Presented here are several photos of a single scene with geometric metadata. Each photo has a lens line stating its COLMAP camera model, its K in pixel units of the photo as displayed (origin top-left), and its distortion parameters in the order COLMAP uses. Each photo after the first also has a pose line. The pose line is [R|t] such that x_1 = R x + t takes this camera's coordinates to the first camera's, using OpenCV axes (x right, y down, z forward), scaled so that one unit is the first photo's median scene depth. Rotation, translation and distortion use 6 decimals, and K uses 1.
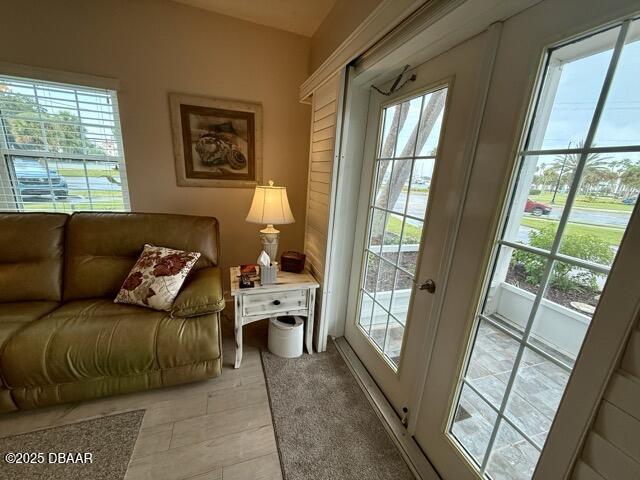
lens RADIAL K [[254.5, 0, 318.0], [0, 254.5, 239.7], [0, 0, 1]] dist [0.000015, 0.000268]
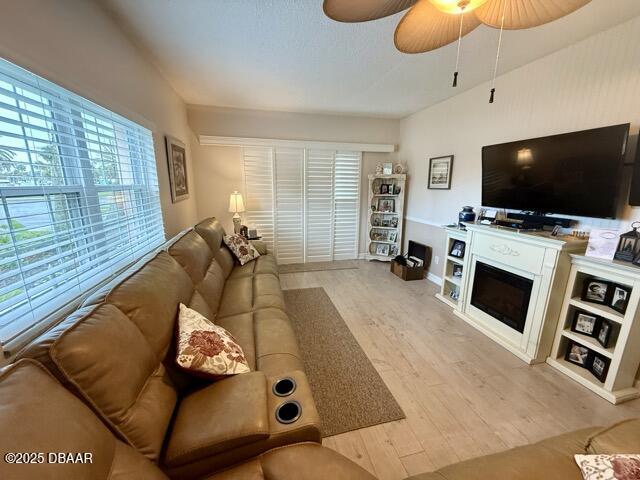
lens RADIAL K [[254.5, 0, 318.0], [0, 254.5, 239.7], [0, 0, 1]] dist [0.000015, 0.000268]
pose [[0.095588, -0.280816, 0.954990, -2.156995], [0.253650, 0.934584, 0.249427, -0.210278], [-0.962562, 0.218391, 0.160564, 0.144886]]
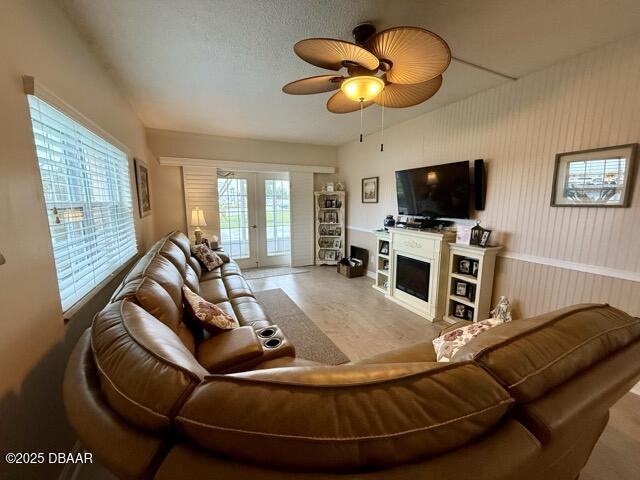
lens RADIAL K [[254.5, 0, 318.0], [0, 254.5, 239.7], [0, 0, 1]] dist [0.000015, 0.000268]
pose [[-0.107611, -0.219215, 0.969724, -2.510770], [0.249743, 0.938152, 0.239792, -0.233297], [-0.962314, 0.267986, -0.046208, 0.176665]]
